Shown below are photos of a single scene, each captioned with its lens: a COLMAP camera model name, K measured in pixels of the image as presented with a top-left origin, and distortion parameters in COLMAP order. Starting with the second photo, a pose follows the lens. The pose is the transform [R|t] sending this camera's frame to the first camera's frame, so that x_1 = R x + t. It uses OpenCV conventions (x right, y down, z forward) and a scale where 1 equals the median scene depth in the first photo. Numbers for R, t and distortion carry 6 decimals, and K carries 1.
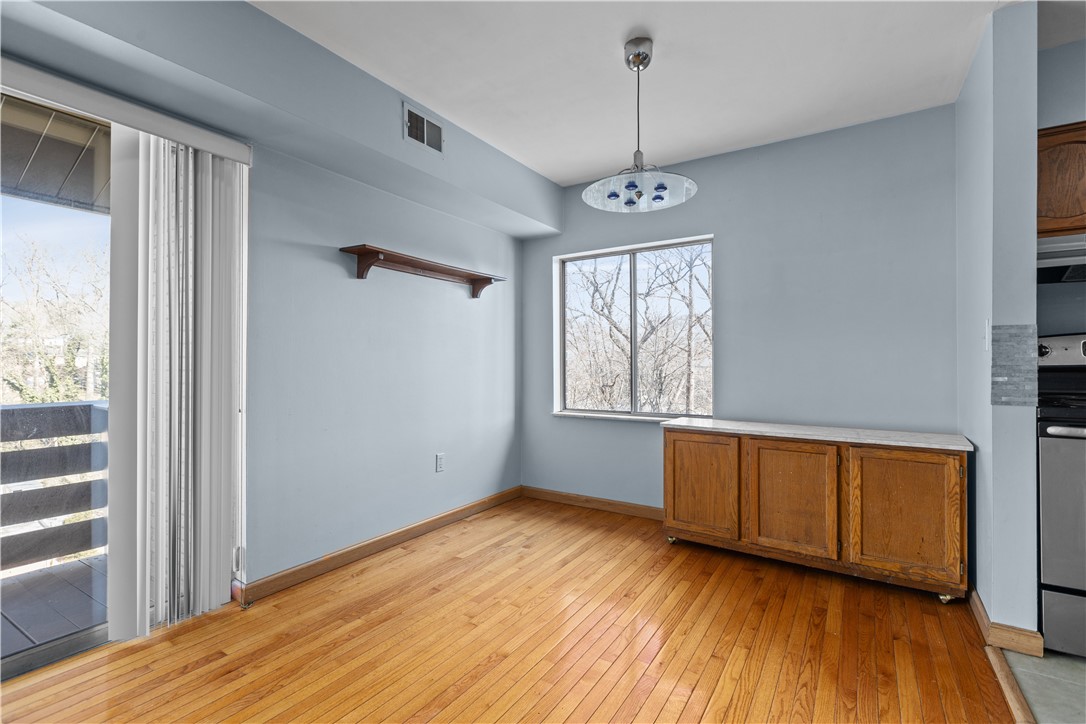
lens RADIAL K [[493.4, 0, 545.7], [0, 493.4, 361.2], [0, 0, 1]] dist [-0.000606, -0.000727]
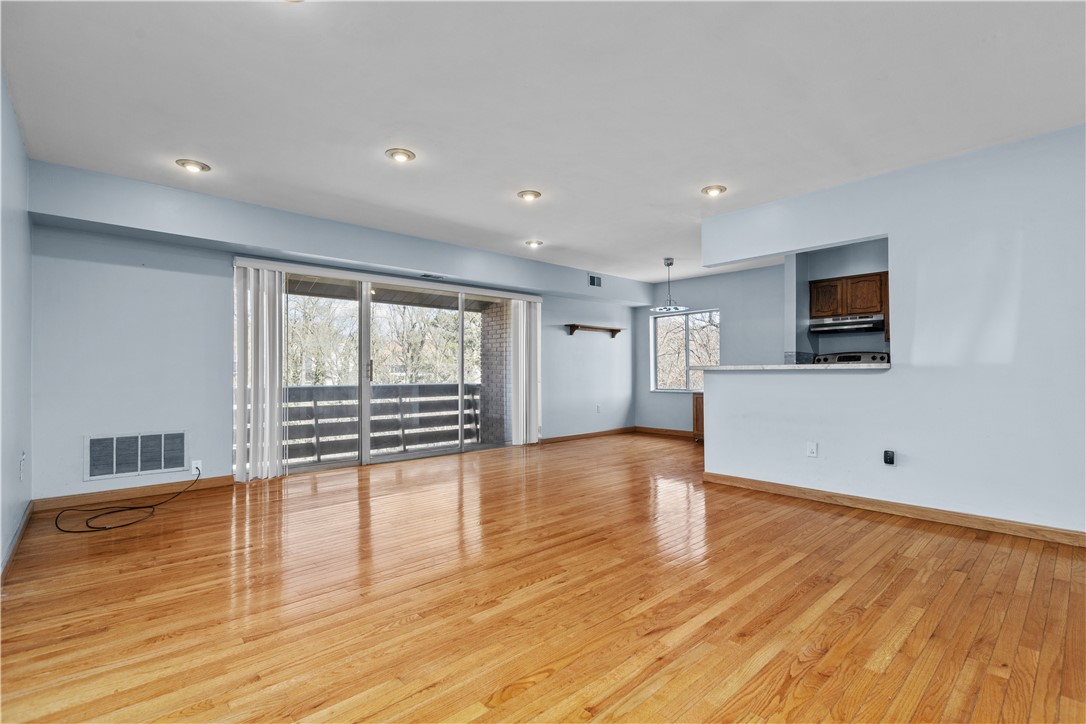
lens RADIAL K [[494.7, 0, 548.8], [0, 494.7, 367.0], [0, 0, 1]] dist [-0.002123, -0.000264]
pose [[0.967419, -0.007970, -0.253055, 0.196566], [0.006431, 0.999955, -0.006907, 0.024559], [0.253099, 0.005054, 0.967427, -1.731189]]
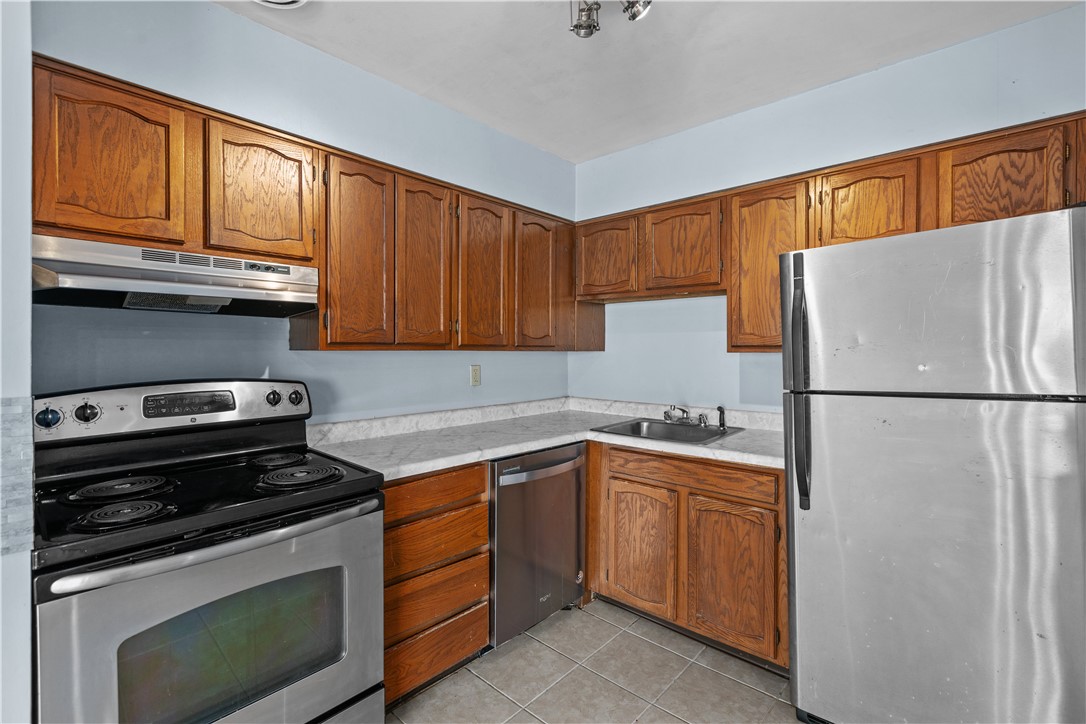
lens RADIAL K [[493.7, 0, 548.0], [0, 493.7, 352.7], [0, 0, 1]] dist [-0.000632, -0.000408]
pose [[0.152414, -0.003805, 0.988309, 0.393849], [0.000528, 0.999993, 0.003768, -0.089176], [-0.988317, -0.000053, 0.152415, 0.257650]]
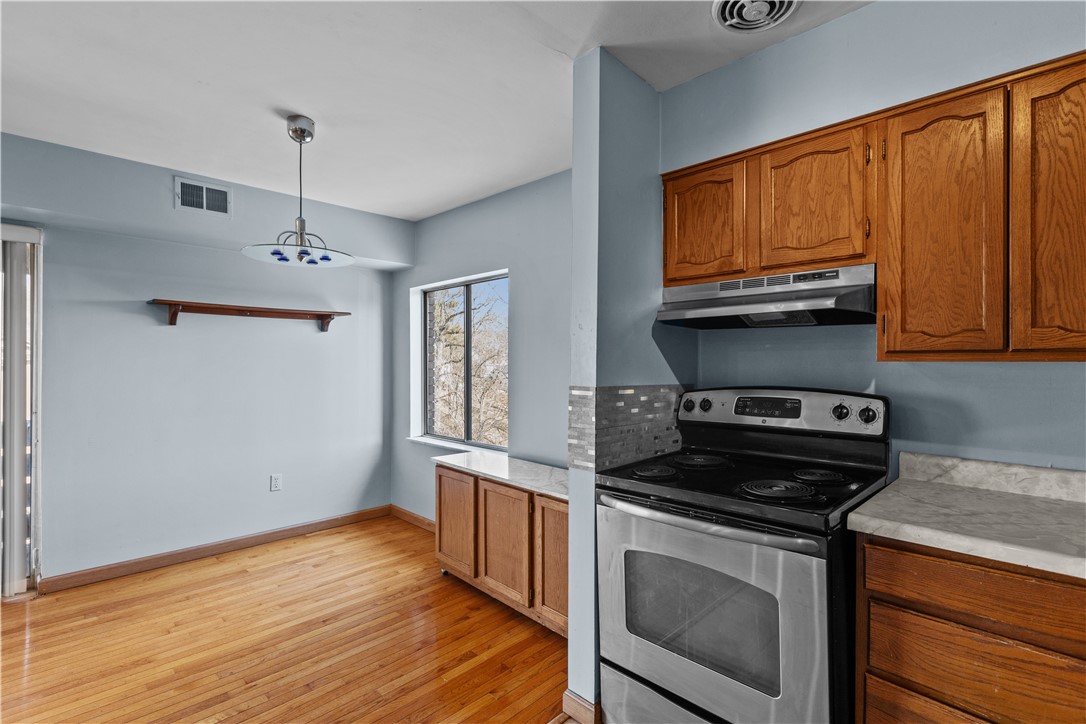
lens RADIAL K [[509.1, 0, 548.6], [0, 509.1, 363.3], [0, 0, 1]] dist [-0.000881, -0.000927]
pose [[0.978685, 0.001899, -0.205360, 0.794616], [-0.000685, 0.999982, 0.005981, -0.090674], [0.205367, -0.005713, 0.978668, 0.005620]]
